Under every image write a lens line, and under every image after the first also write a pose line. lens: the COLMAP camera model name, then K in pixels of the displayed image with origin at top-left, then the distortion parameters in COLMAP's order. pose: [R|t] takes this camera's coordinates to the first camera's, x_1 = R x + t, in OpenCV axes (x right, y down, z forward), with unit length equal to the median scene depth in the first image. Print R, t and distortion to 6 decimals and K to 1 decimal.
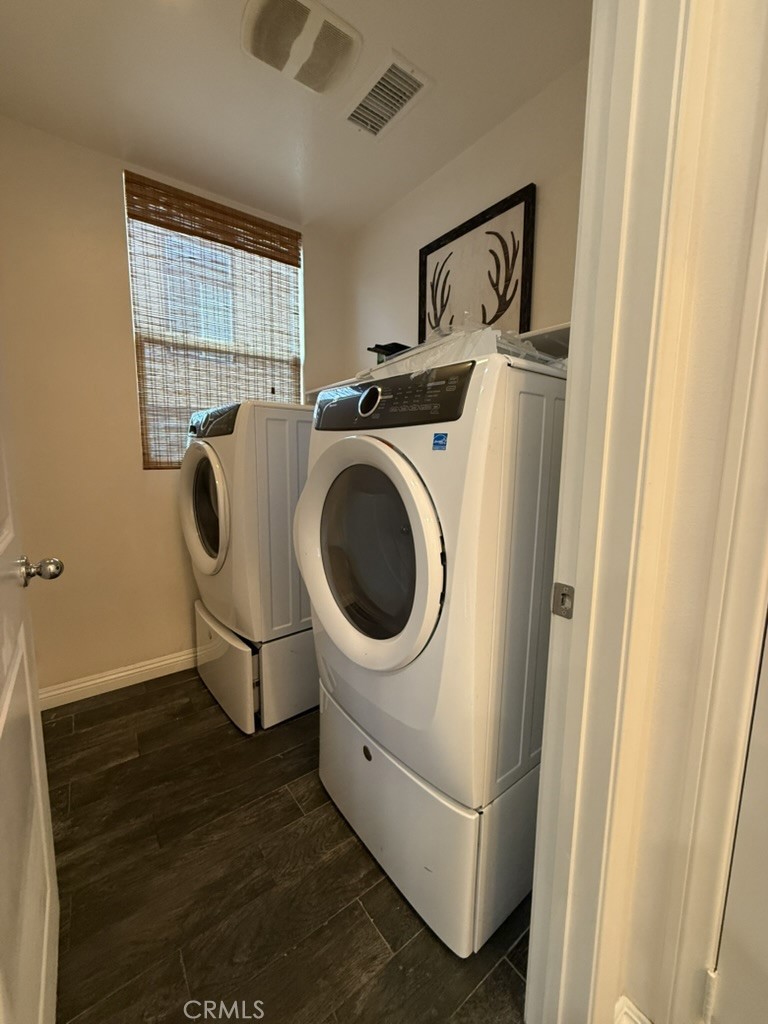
lens RADIAL K [[406.6, 0, 386.5], [0, 406.6, 510.1], [0, 0, 1]] dist [-0.000638, 0.000330]
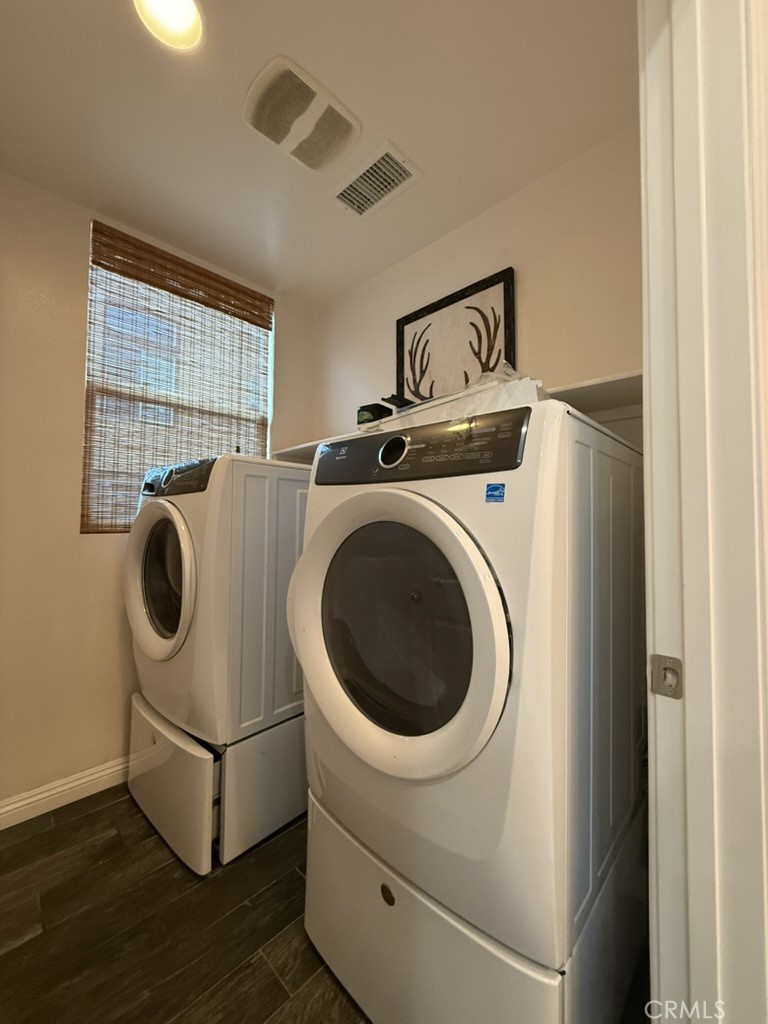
lens RADIAL K [[406.6, 0, 386.0], [0, 406.6, 510.6], [0, 0, 1]] dist [-0.000638, 0.000330]
pose [[0.988935, 0.003884, 0.148299, -0.116988], [0.020370, 0.986633, -0.161677, 0.003515], [-0.146944, 0.162909, 0.975637, 0.090996]]
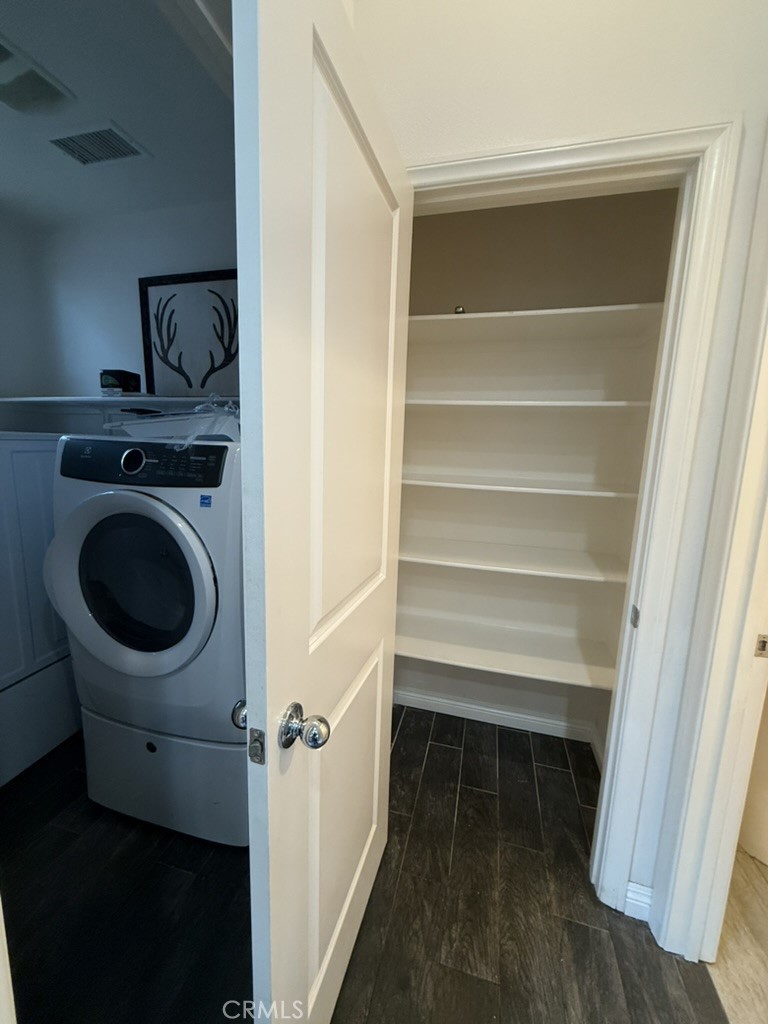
lens RADIAL K [[406.6, 0, 383.5], [0, 406.6, 510.6], [0, 0, 1]] dist [-0.000638, 0.000330]
pose [[0.794041, -0.084246, 0.601998, -0.117629], [0.058713, 0.996348, 0.061990, -0.093859], [-0.605022, -0.013878, 0.796088, -0.256459]]
